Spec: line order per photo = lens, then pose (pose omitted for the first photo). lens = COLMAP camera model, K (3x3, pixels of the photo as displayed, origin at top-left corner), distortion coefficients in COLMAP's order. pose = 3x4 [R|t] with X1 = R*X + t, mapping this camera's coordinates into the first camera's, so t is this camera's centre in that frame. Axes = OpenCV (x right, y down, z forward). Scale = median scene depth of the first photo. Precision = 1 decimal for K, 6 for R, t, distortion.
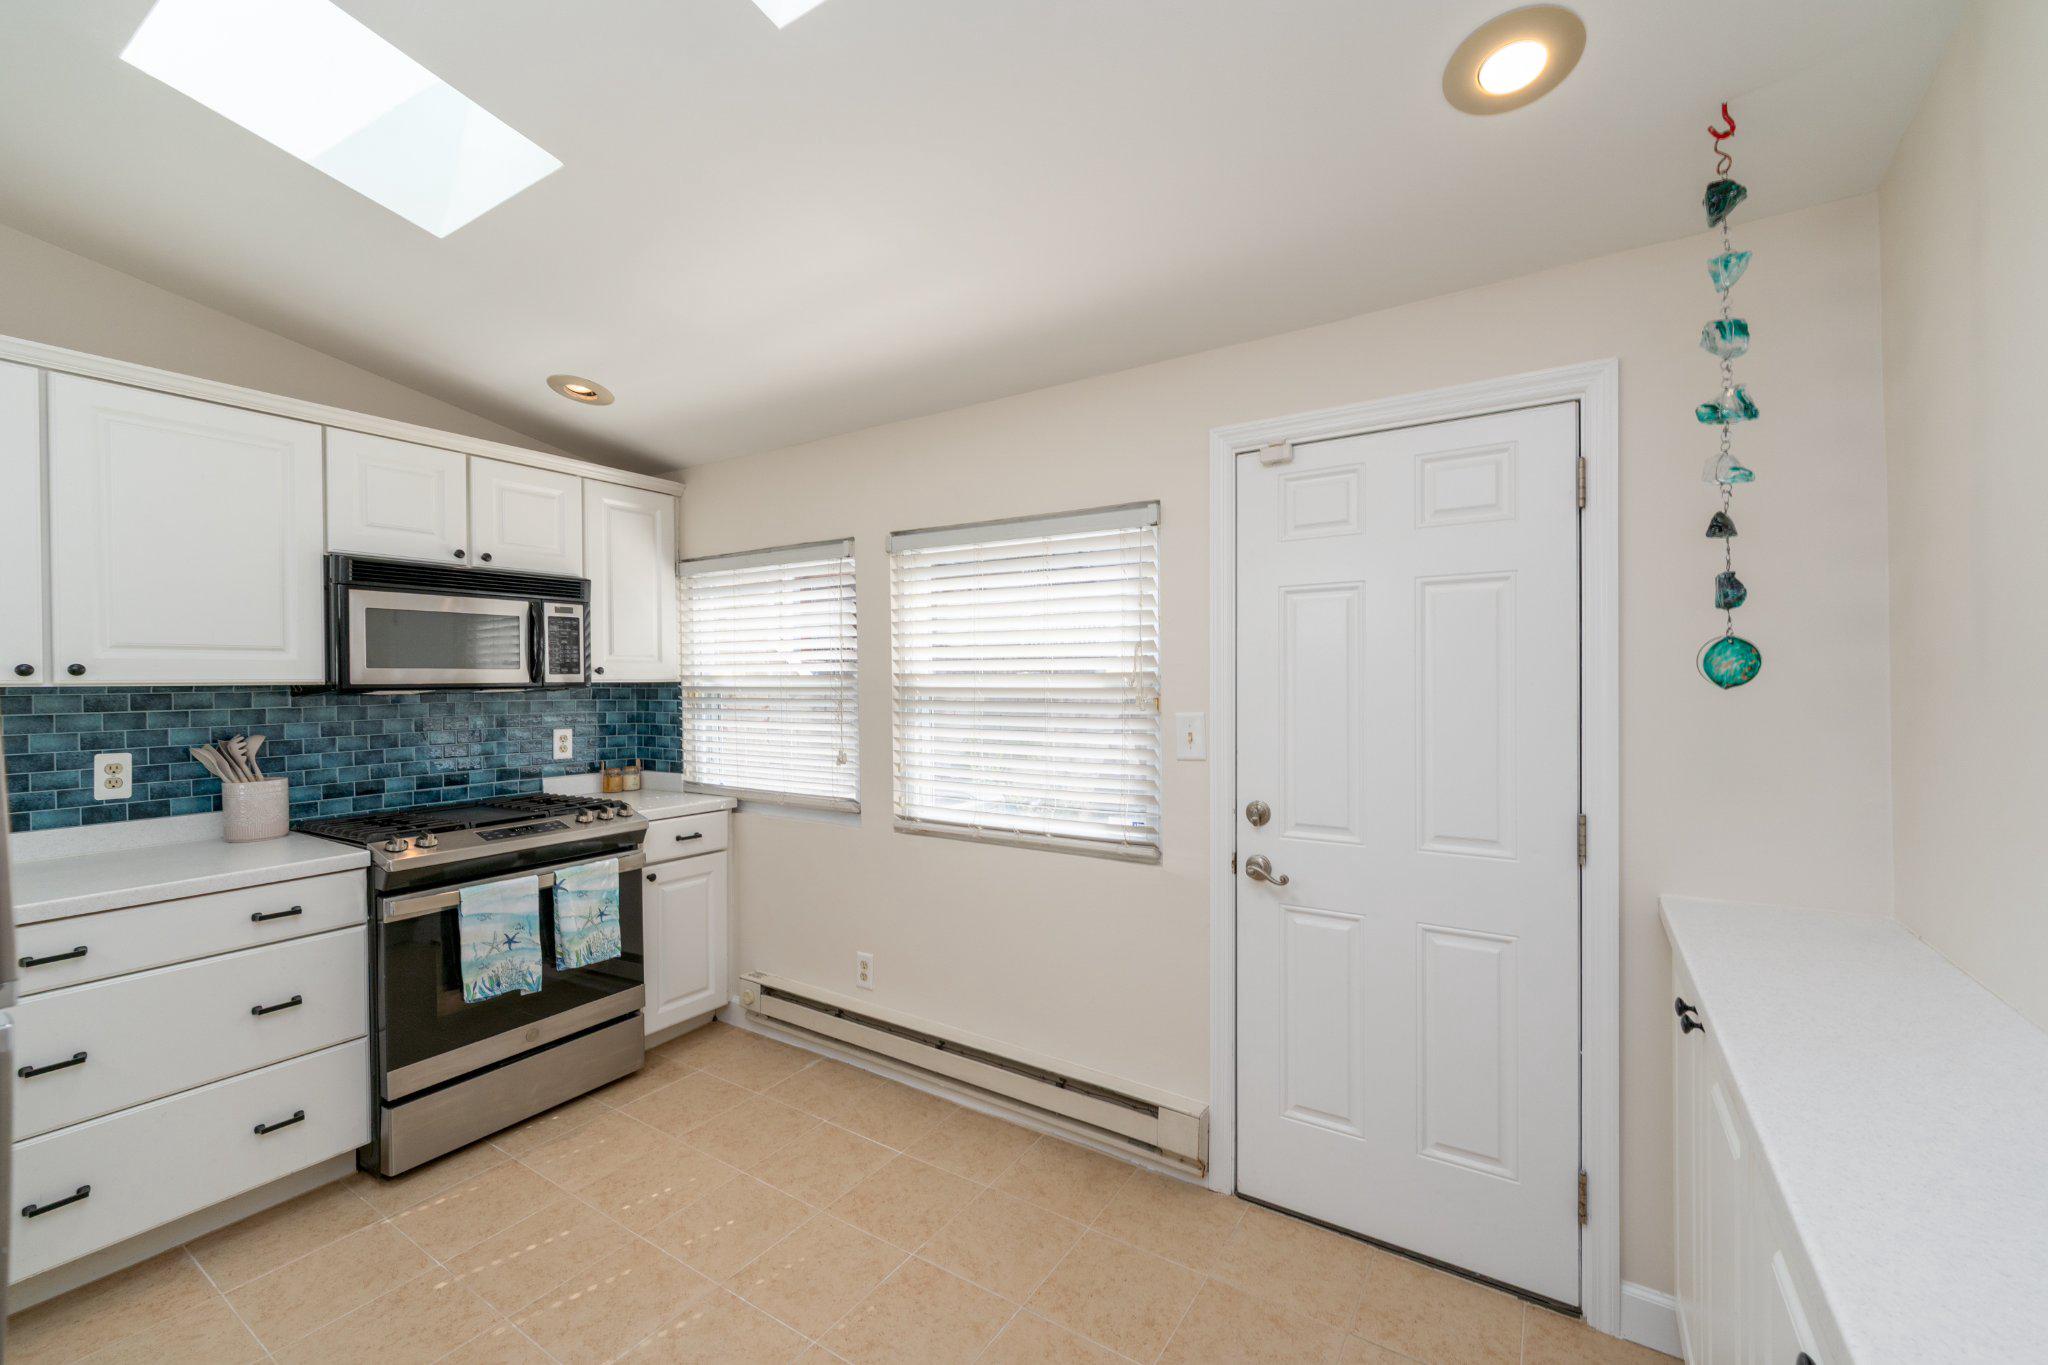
lens RADIAL K [[824.5, 0, 1011.6], [0, 824.5, 677.0], [0, 0, 1]] dist [0.000442, -0.002024]
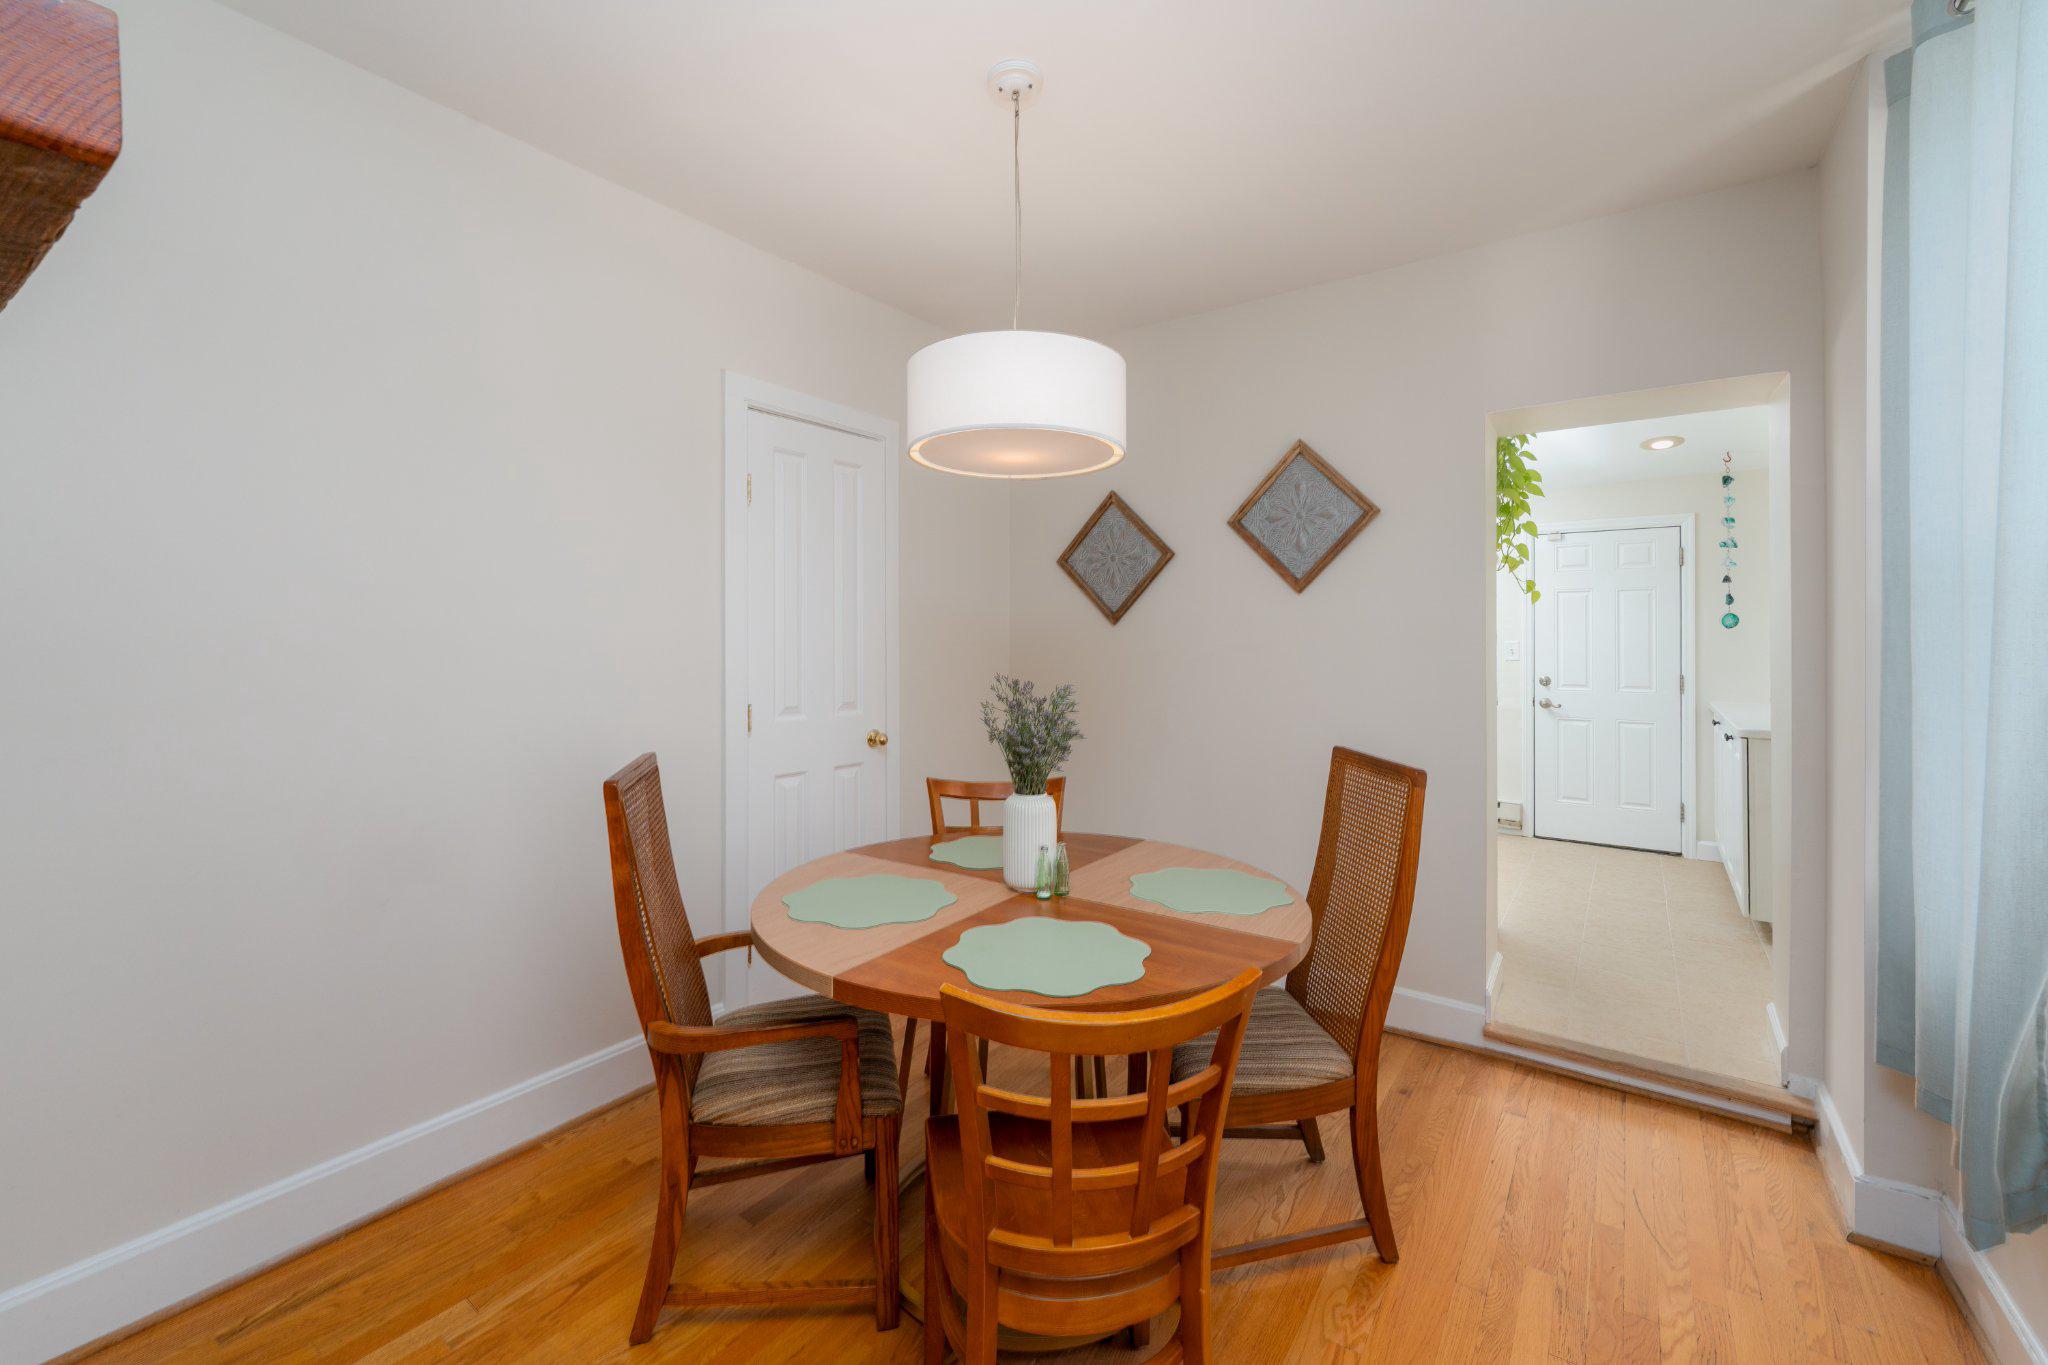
lens RADIAL K [[842.6, 0, 1019.3], [0, 842.6, 629.1], [0, 0, 1]] dist [-0.000359, 0.000036]
pose [[0.998758, 0.005276, -0.049538, -1.435484], [-0.005770, 0.999935, -0.009841, 0.052130], [0.049483, 0.010115, 0.998724, -2.000090]]
